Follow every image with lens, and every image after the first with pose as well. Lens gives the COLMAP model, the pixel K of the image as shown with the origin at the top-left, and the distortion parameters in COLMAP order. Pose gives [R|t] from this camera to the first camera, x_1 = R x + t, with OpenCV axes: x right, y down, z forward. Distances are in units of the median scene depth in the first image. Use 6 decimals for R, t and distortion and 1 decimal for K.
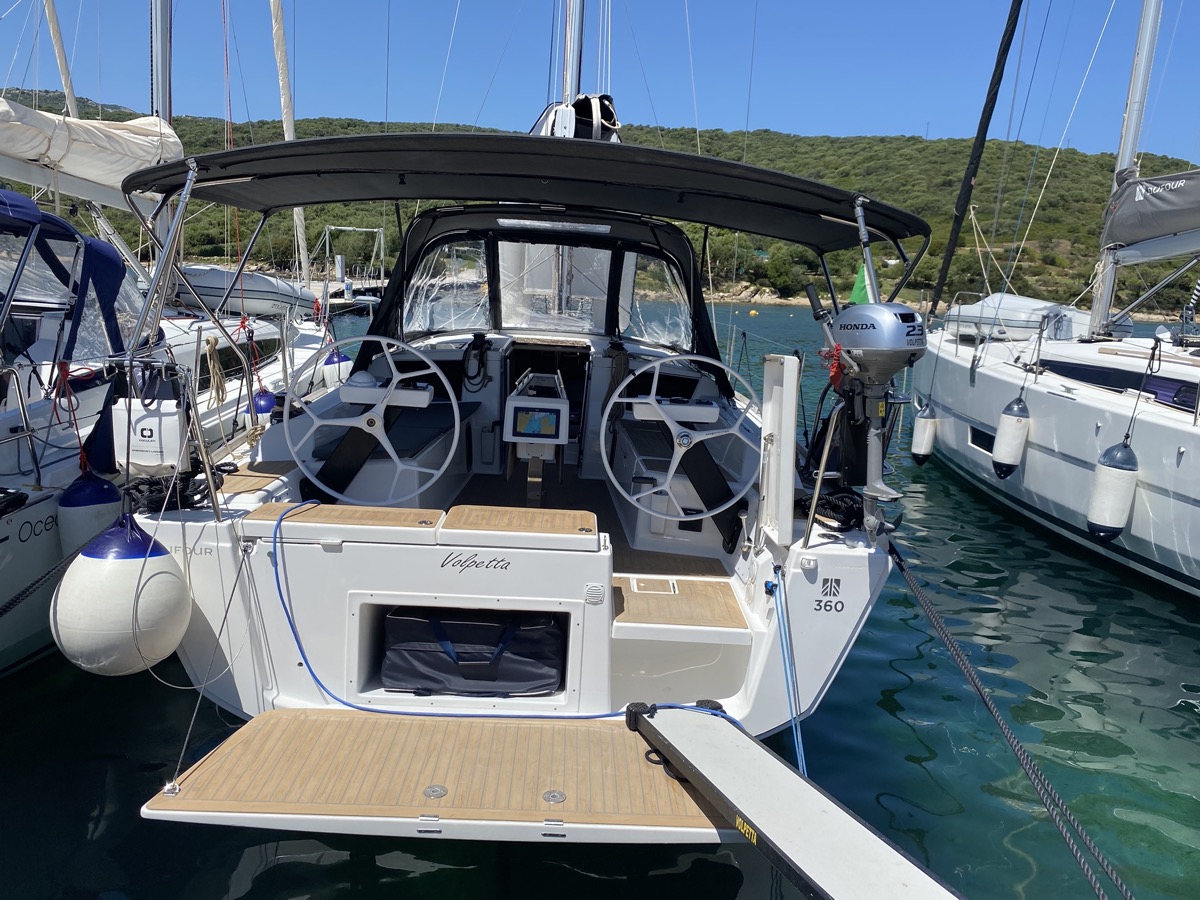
lens RADIAL K [[928.8, 0, 605.8], [0, 928.8, 441.5], [0, 0, 1]] dist [0.032335, -0.036948]
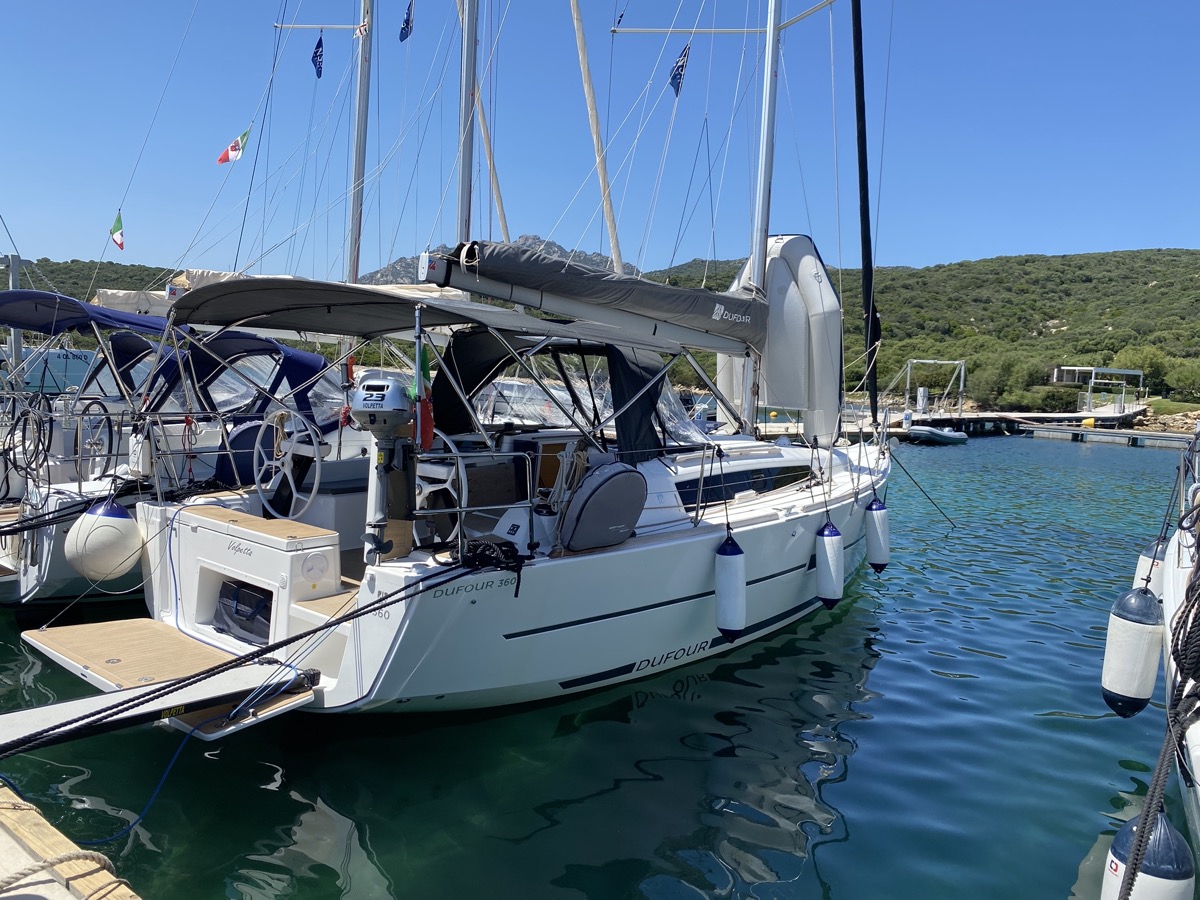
lens RADIAL K [[928.8, 0, 598.0], [0, 928.8, 448.0], [0, 0, 1]] dist [0.032335, -0.036948]
pose [[0.762836, 0.042276, -0.645208, 0.123792], [-0.130488, 0.987395, -0.089580, 0.002609], [0.633288, 0.152527, 0.758737, 0.017331]]
